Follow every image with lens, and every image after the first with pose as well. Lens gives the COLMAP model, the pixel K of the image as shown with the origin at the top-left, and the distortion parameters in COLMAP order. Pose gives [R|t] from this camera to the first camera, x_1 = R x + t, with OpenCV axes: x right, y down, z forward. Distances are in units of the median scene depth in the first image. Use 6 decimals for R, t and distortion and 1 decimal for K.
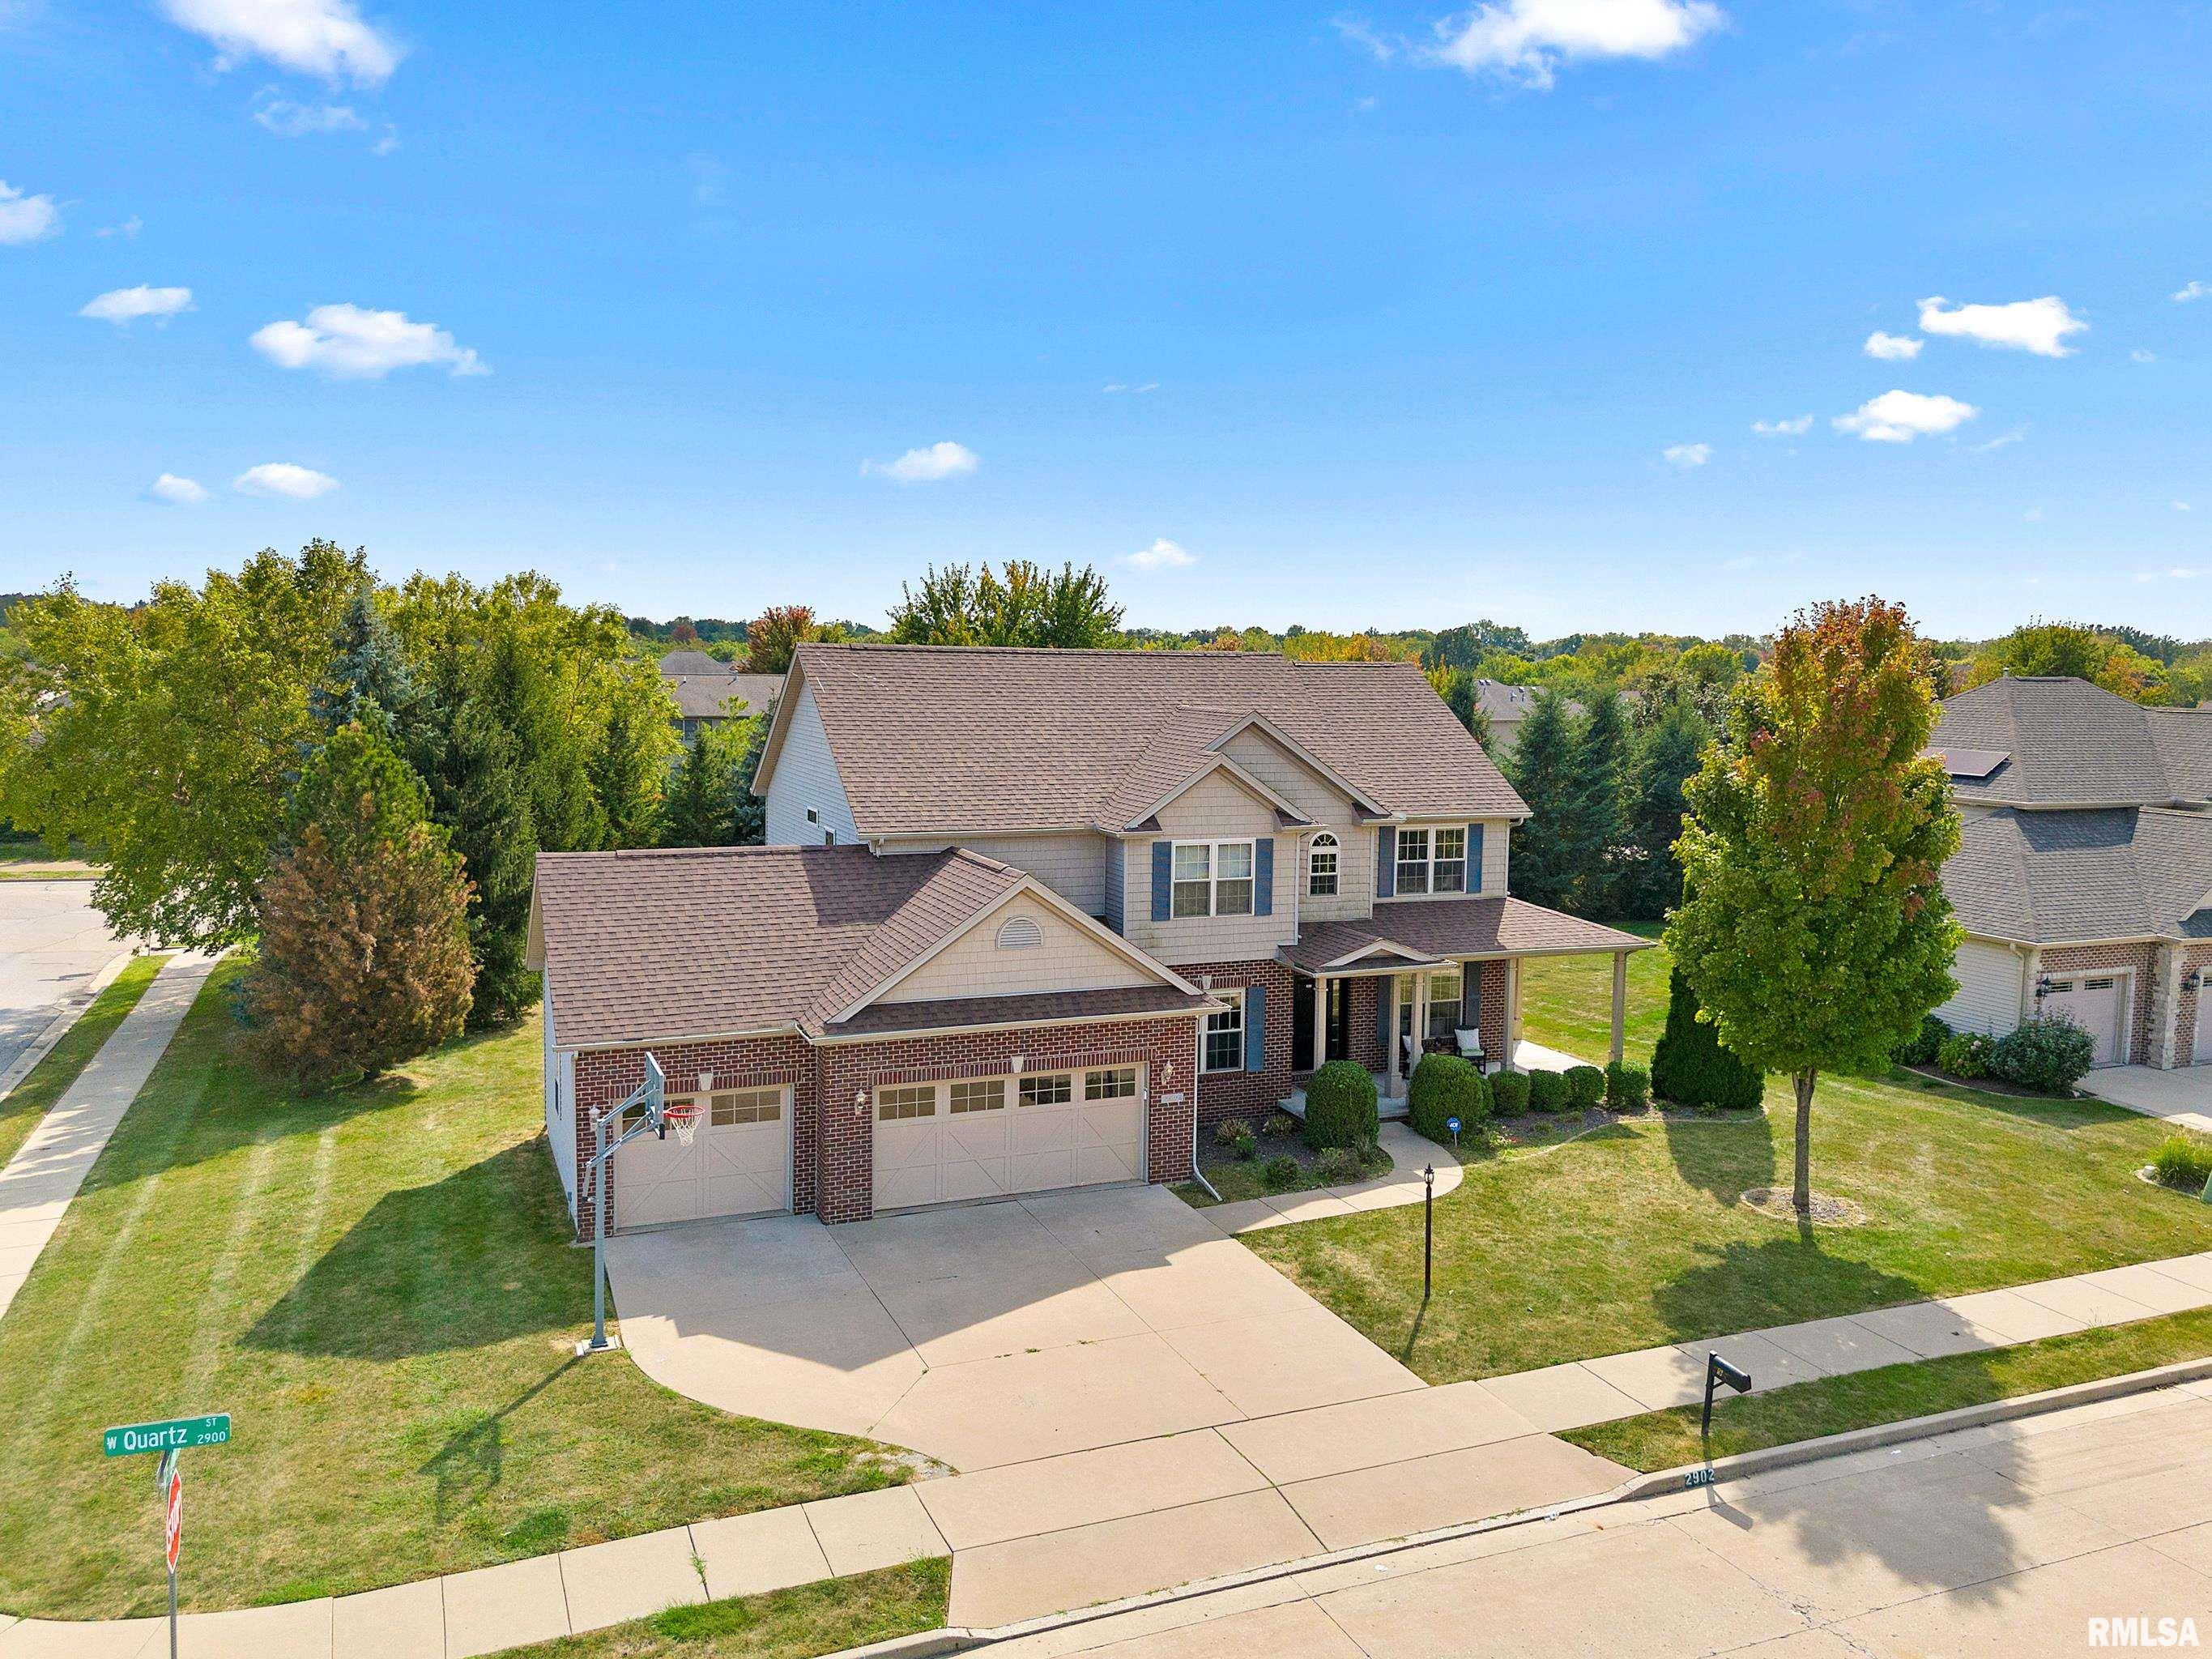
lens RADIAL K [[1654.6, 0, 1099.2], [0, 1654.6, 830.3], [0, 0, 1]] dist [0.103544, -0.099473]
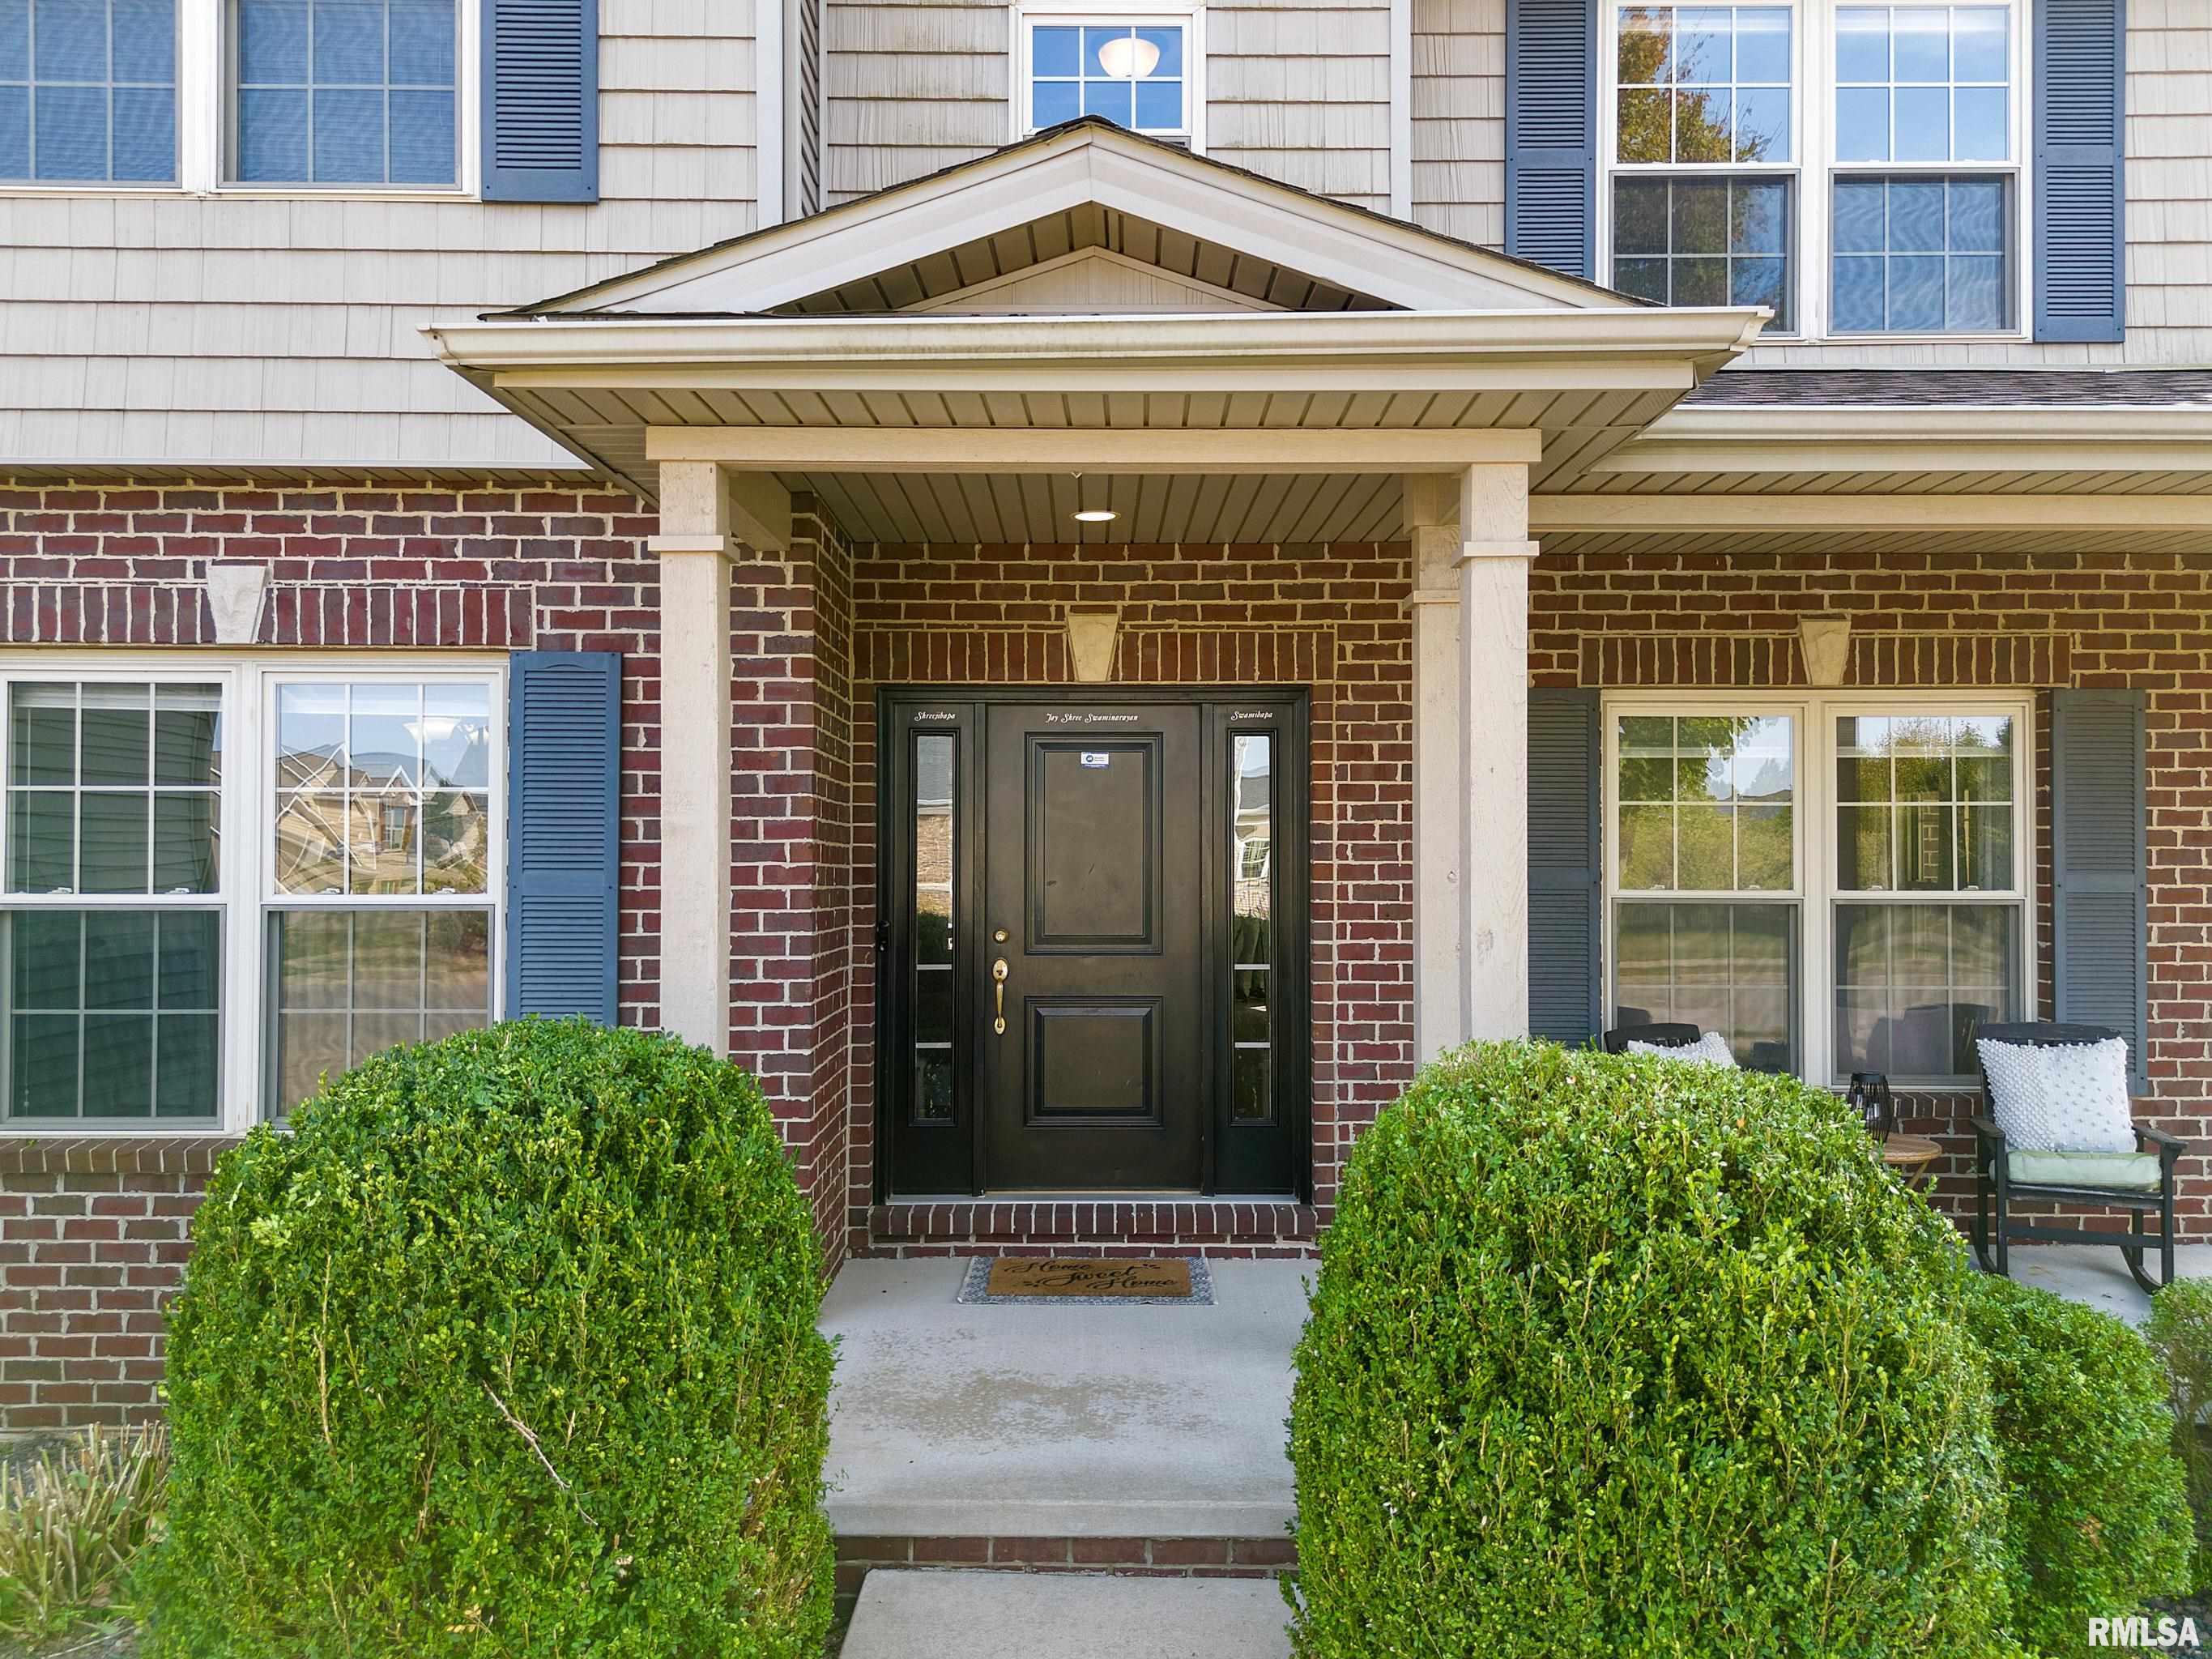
lens RADIAL K [[1654.6, 0, 1099.2], [0, 1654.6, 830.3], [0, 0, 1]] dist [0.103544, -0.099473]
pose [[0.922941, -0.015278, -0.384638, 0.246730], [-0.027695, 0.993987, -0.105936, 0.149765], [0.383944, 0.108426, 0.916968, 0.988912]]
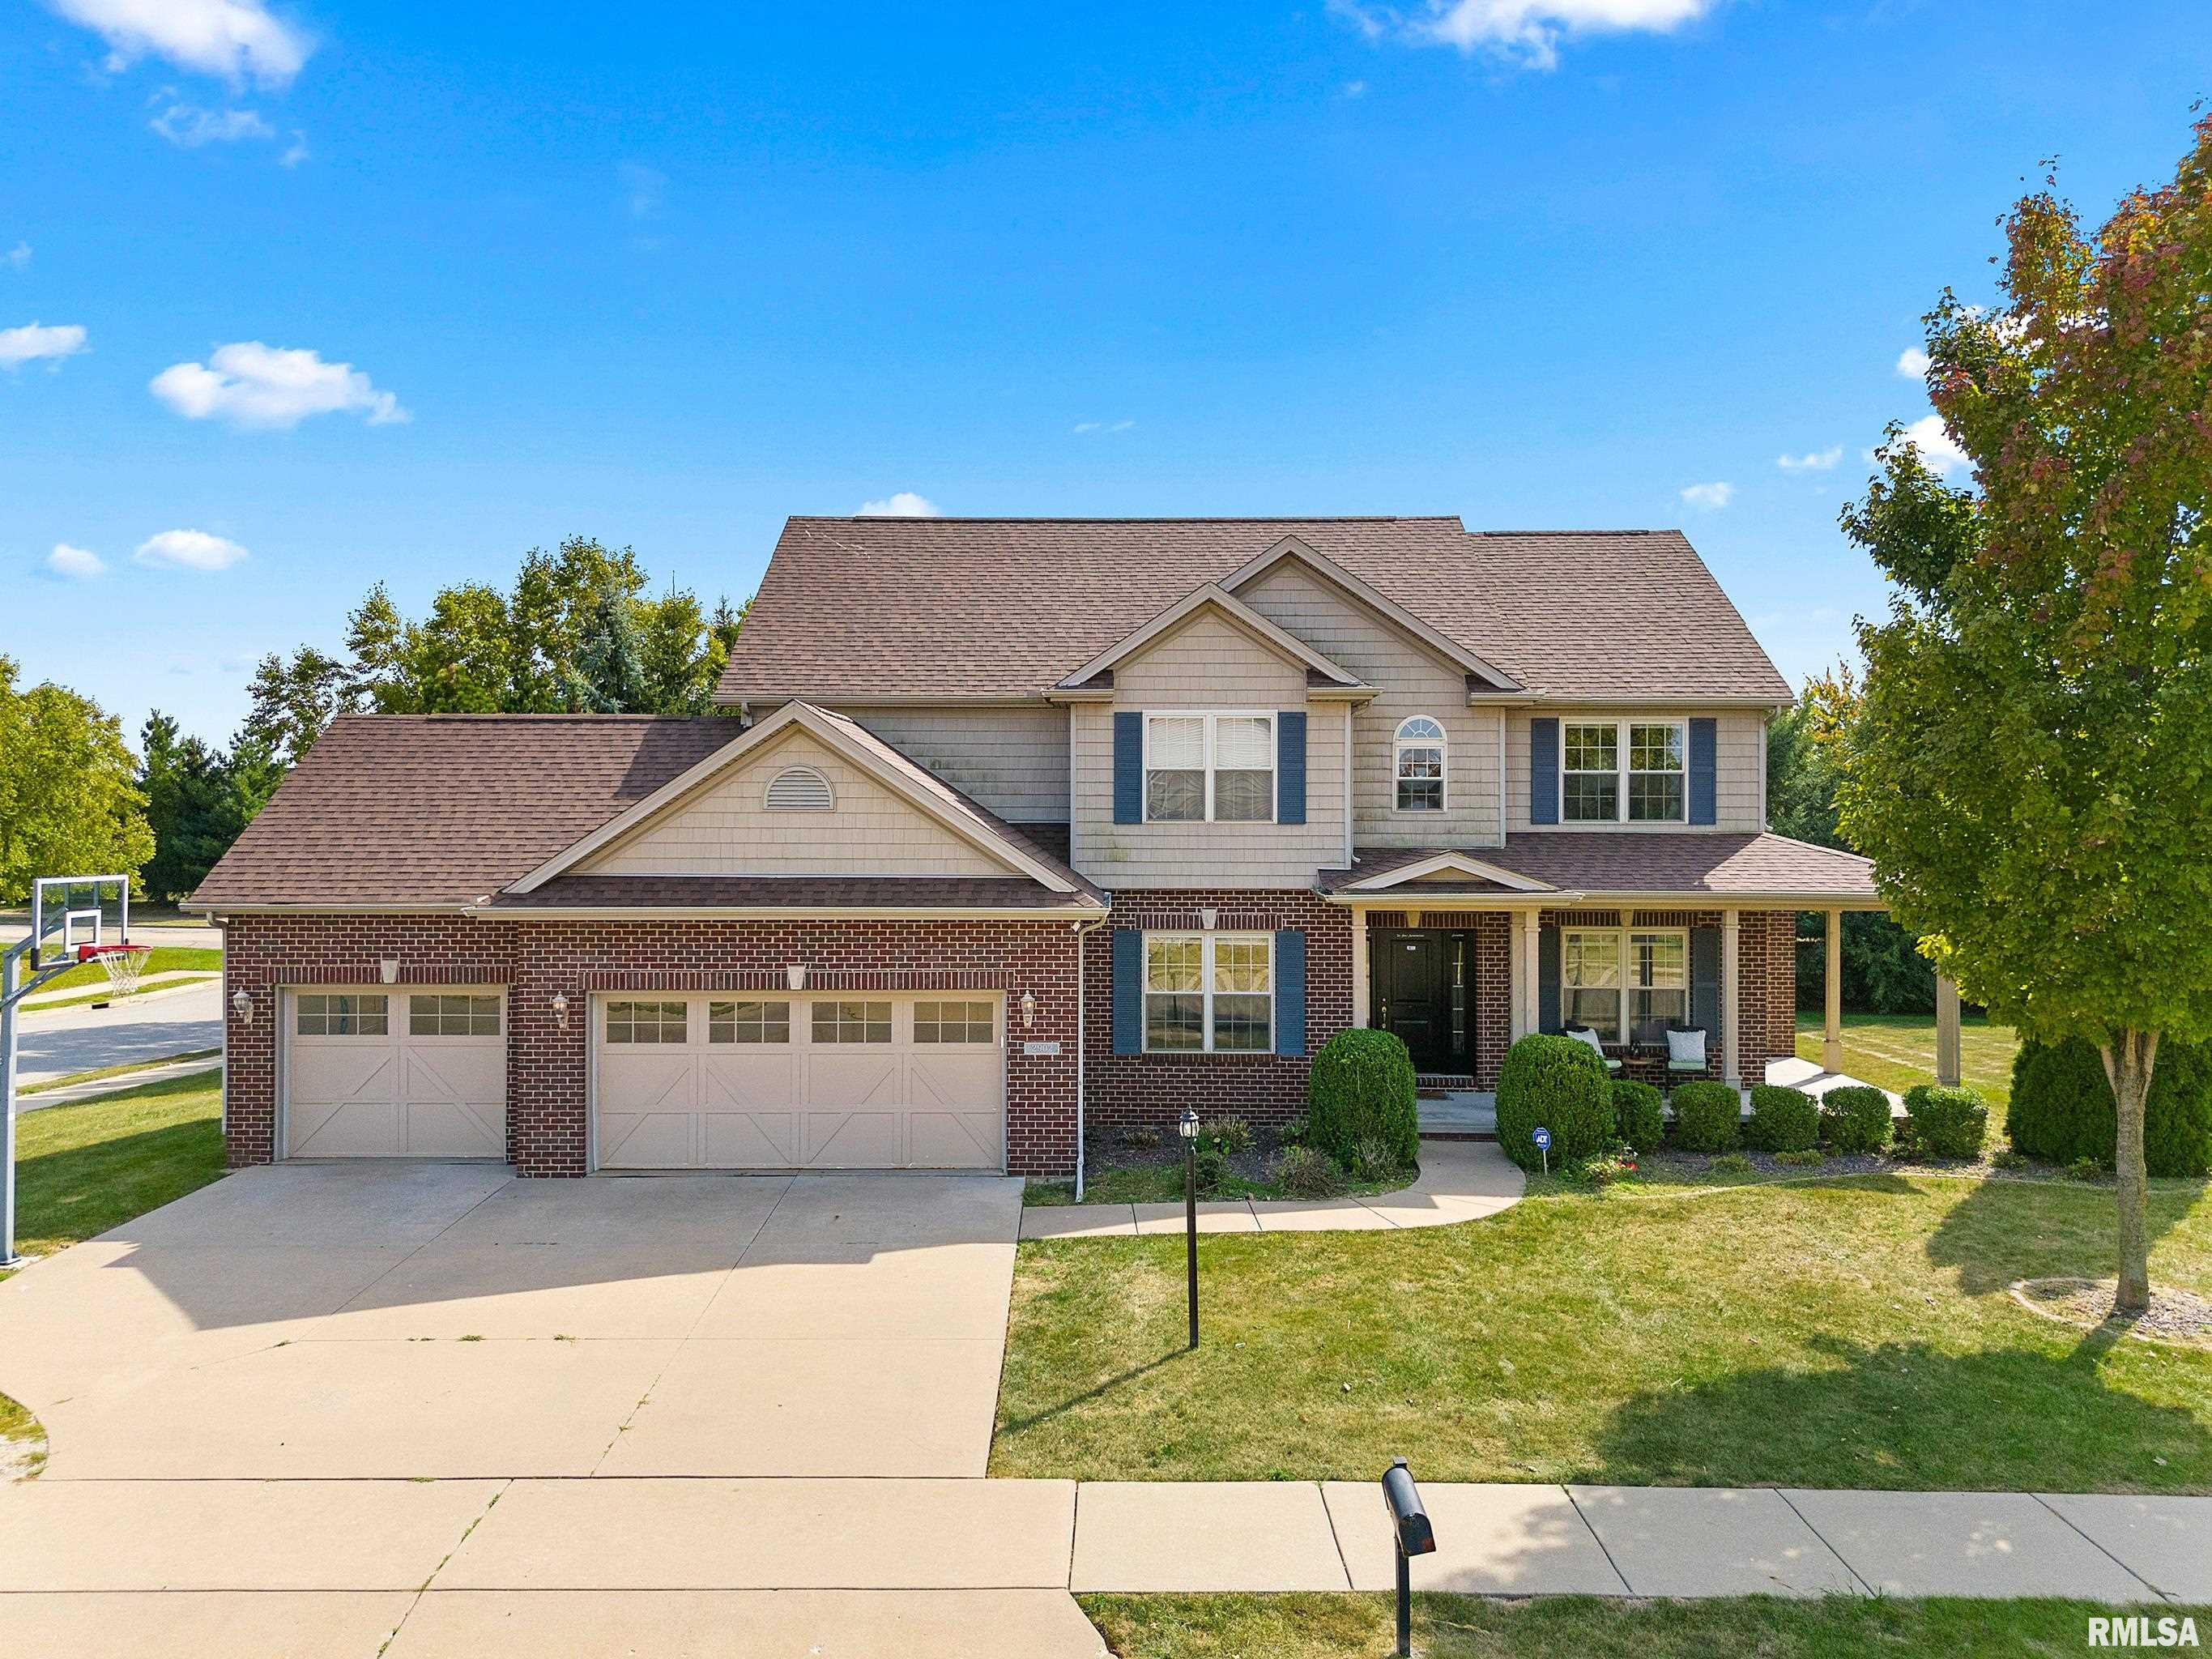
lens RADIAL K [[1612.7, 0, 1100.8], [0, 1612.7, 832.2], [0, 0, 1]] dist [0.087875, -0.087143]
pose [[0.917808, -0.009985, -0.396898, 0.332287], [-0.028612, 0.995421, -0.091206, 0.134370], [0.395991, 0.095066, 0.913320, 0.404116]]
